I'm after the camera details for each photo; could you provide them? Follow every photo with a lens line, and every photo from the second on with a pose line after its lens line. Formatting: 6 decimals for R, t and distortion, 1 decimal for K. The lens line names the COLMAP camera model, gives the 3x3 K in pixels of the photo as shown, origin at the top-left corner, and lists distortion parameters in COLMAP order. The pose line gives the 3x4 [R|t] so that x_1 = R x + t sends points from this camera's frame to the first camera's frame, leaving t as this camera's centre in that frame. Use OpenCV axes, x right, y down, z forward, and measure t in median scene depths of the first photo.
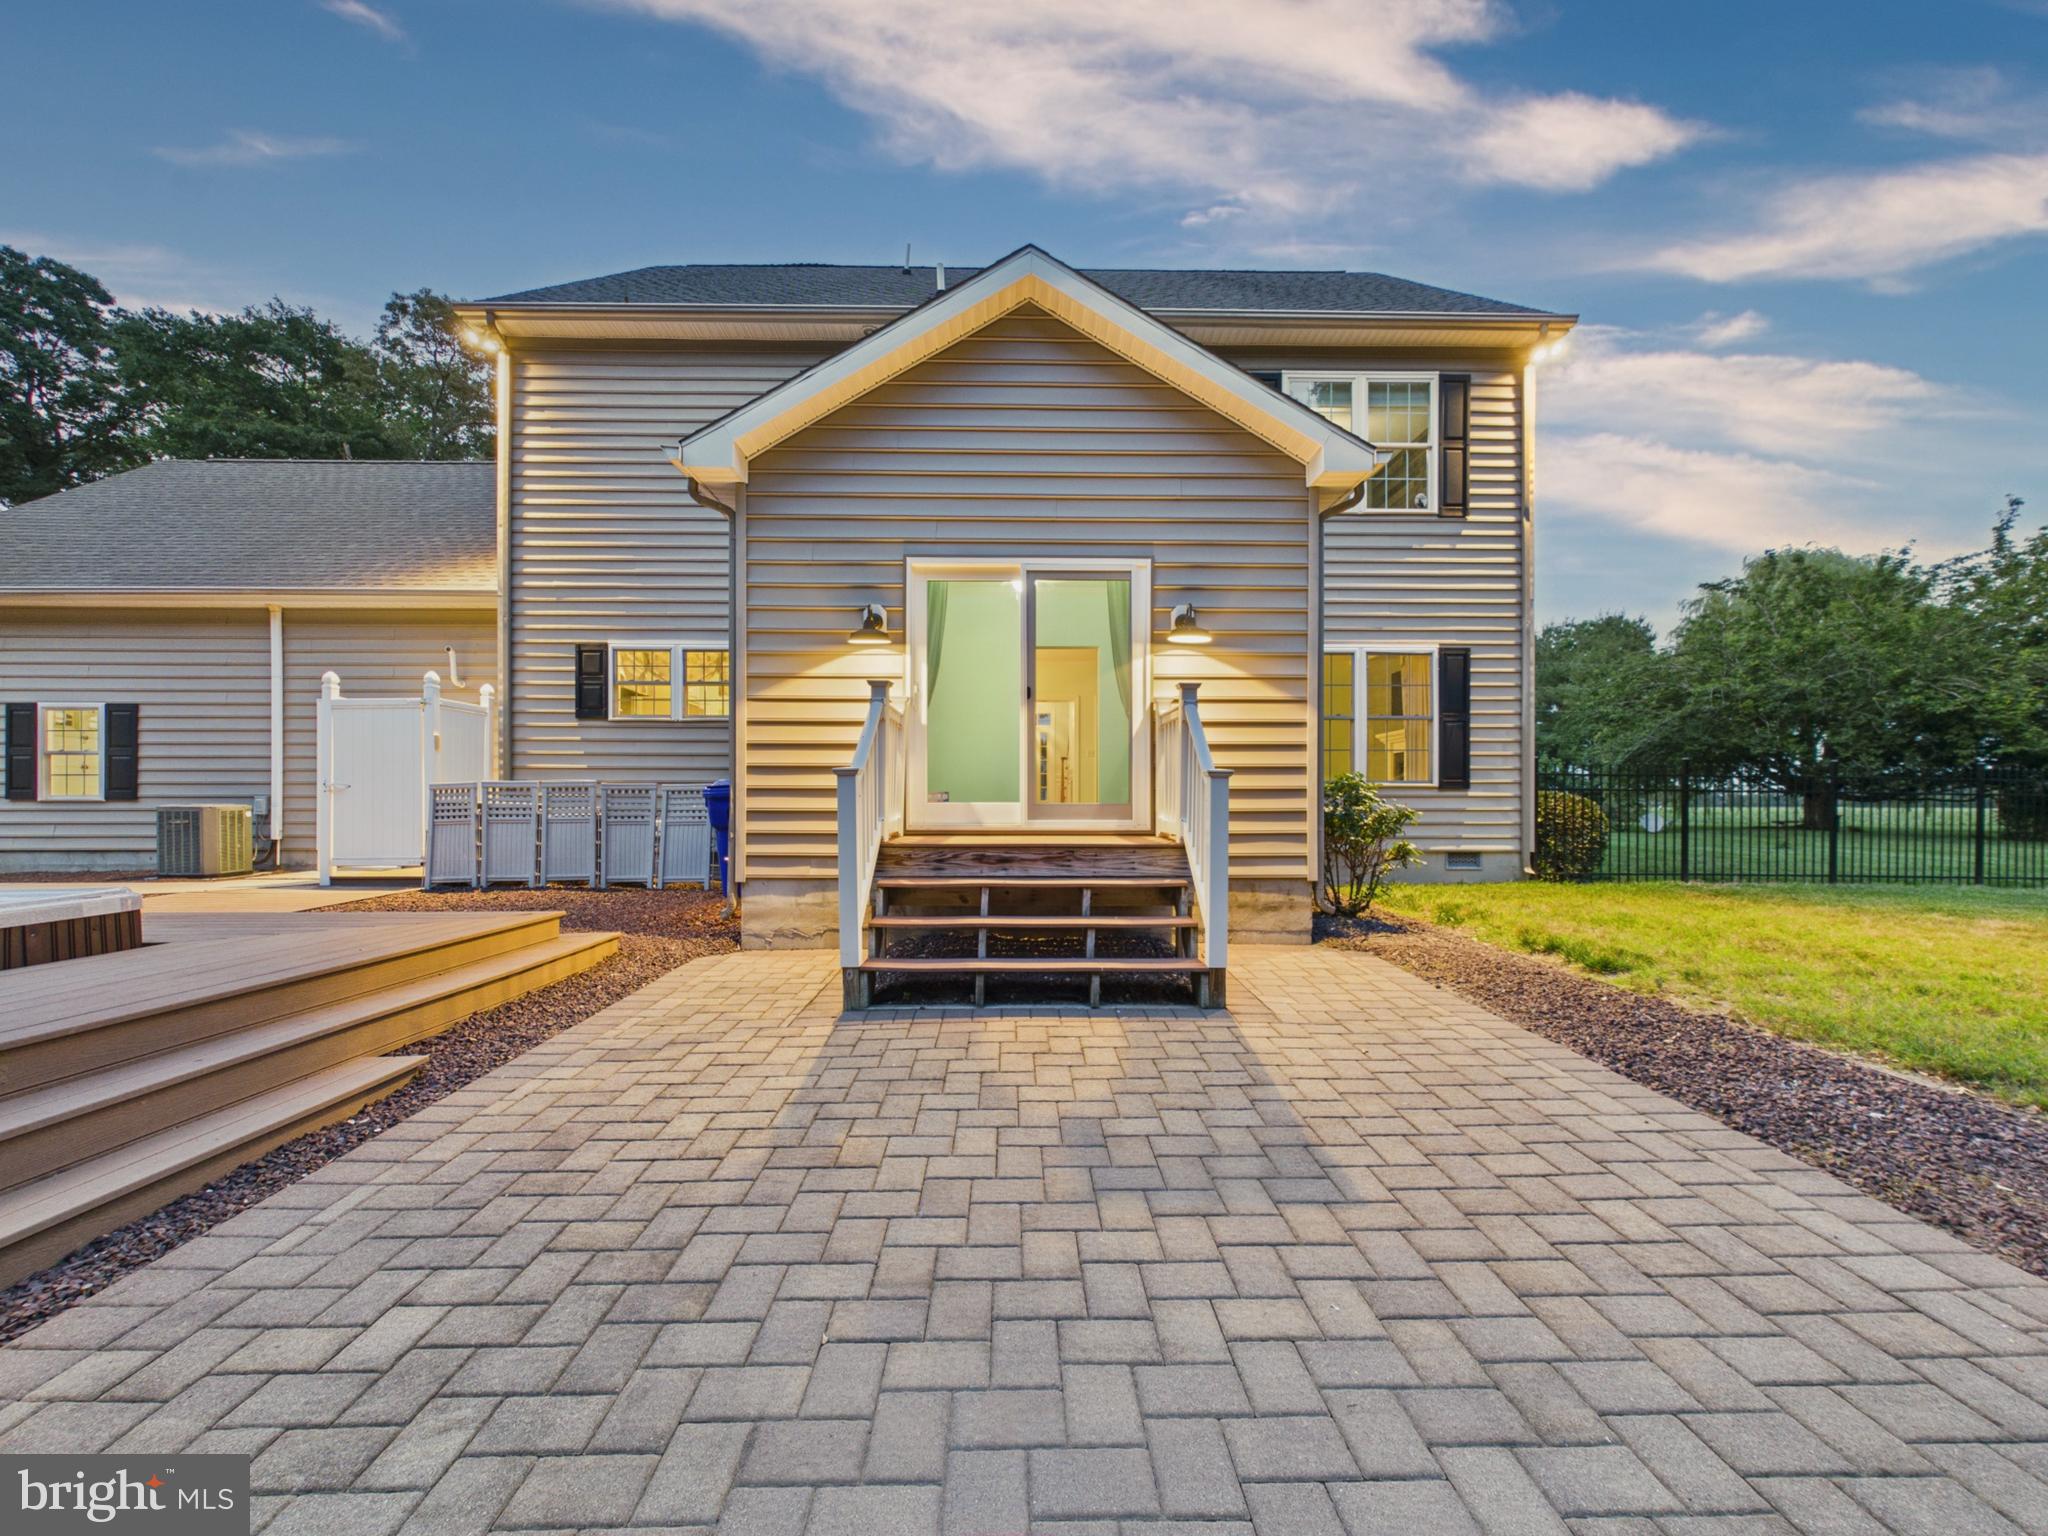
lens RADIAL K [[817.2, 0, 1020.5], [0, 817.2, 800.9], [0, 0, 1]] dist [0.002065, 0.000288]
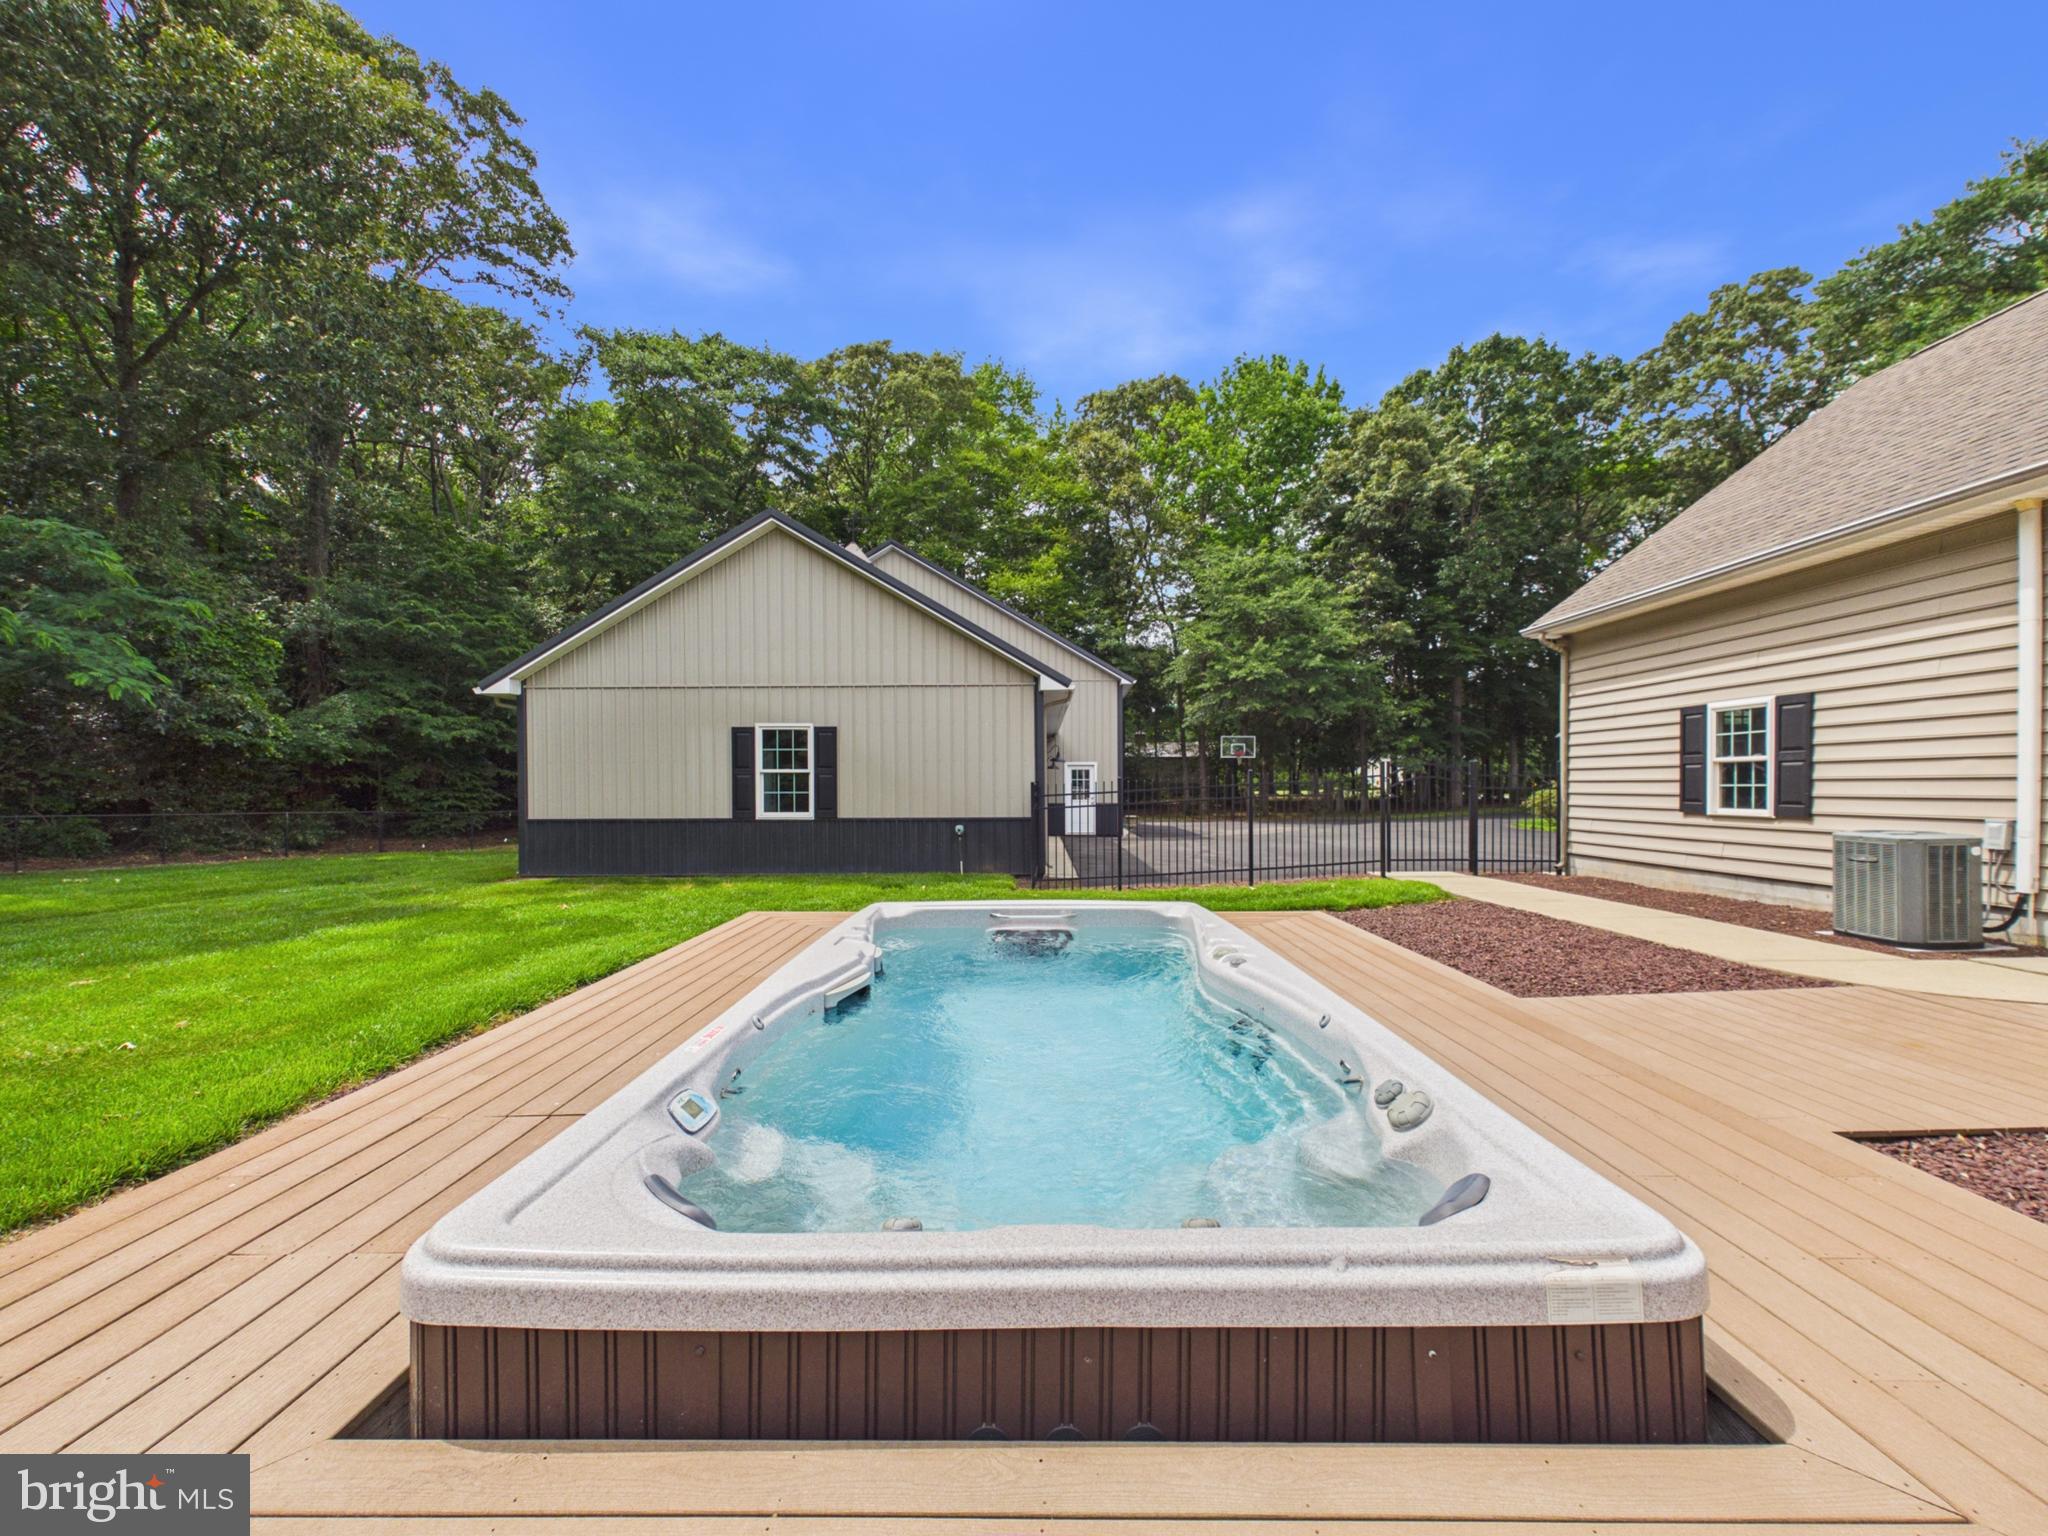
lens RADIAL K [[817.2, 0, 1020.5], [0, 817.2, 800.9], [0, 0, 1]] dist [0.002065, 0.000288]
pose [[-0.036104, 0.018062, -0.999185, -0.344024], [0.009906, 0.999794, 0.017715, -0.045819], [0.999299, -0.009259, -0.036275, 0.347398]]
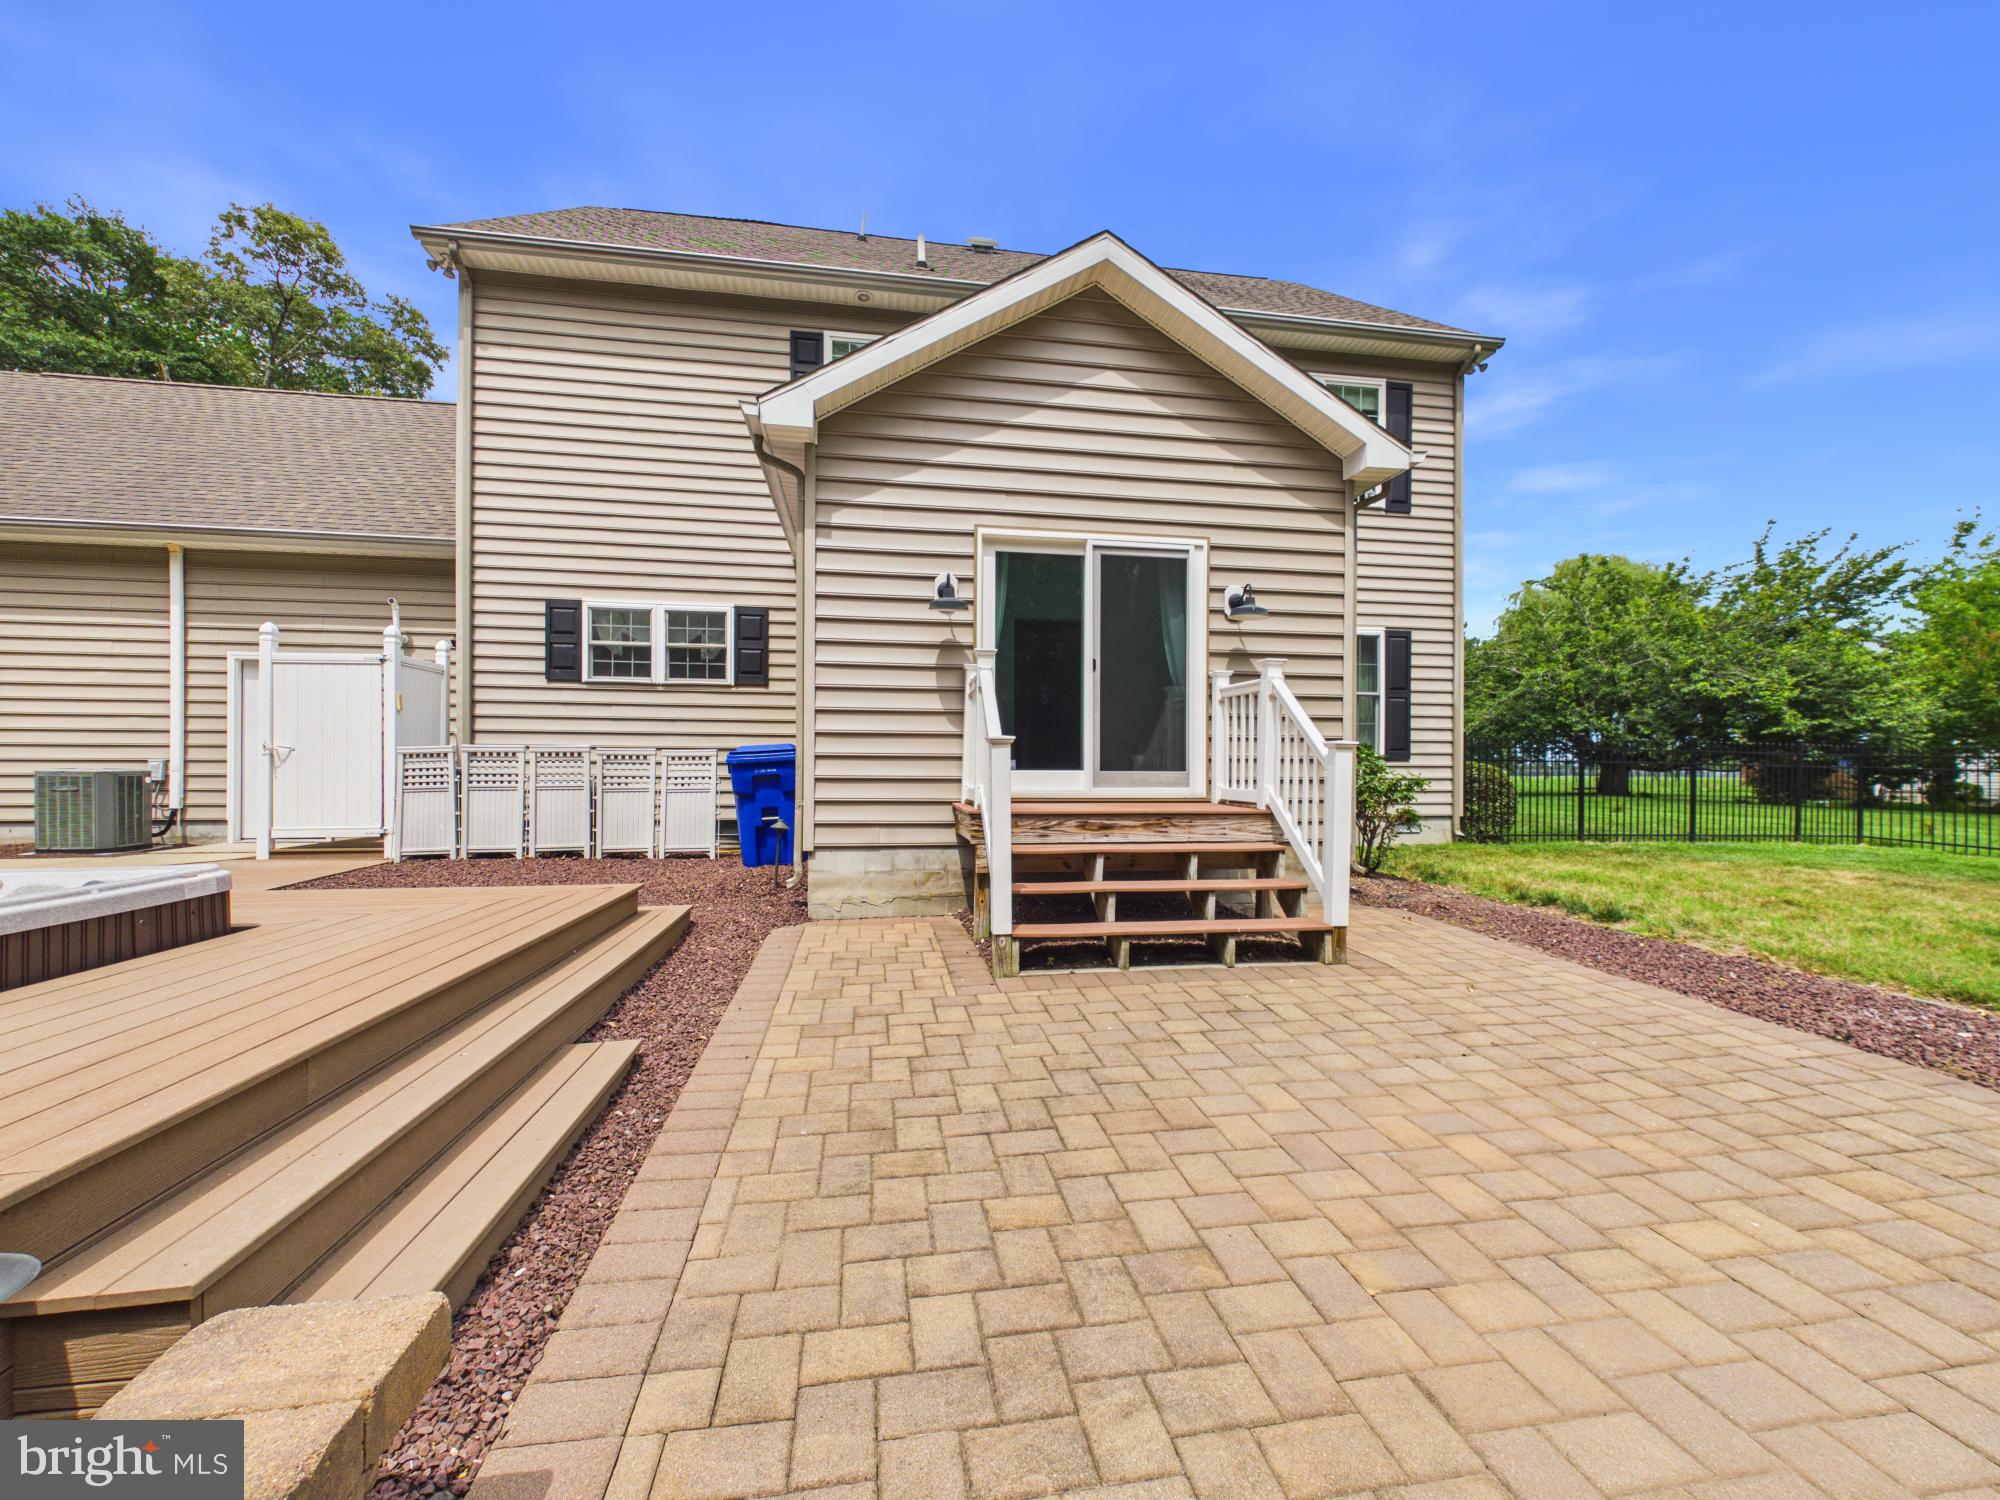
lens RADIAL K [[800.2, 0, 998.2], [0, 800.2, 767.3], [0, 0, 1]] dist [0.001156, 0.000286]
pose [[0.989604, 0.004379, 0.143754, -0.183346], [-0.004203, 0.999990, -0.001531, -0.000097], [-0.143760, 0.000911, 0.989612, 0.014157]]
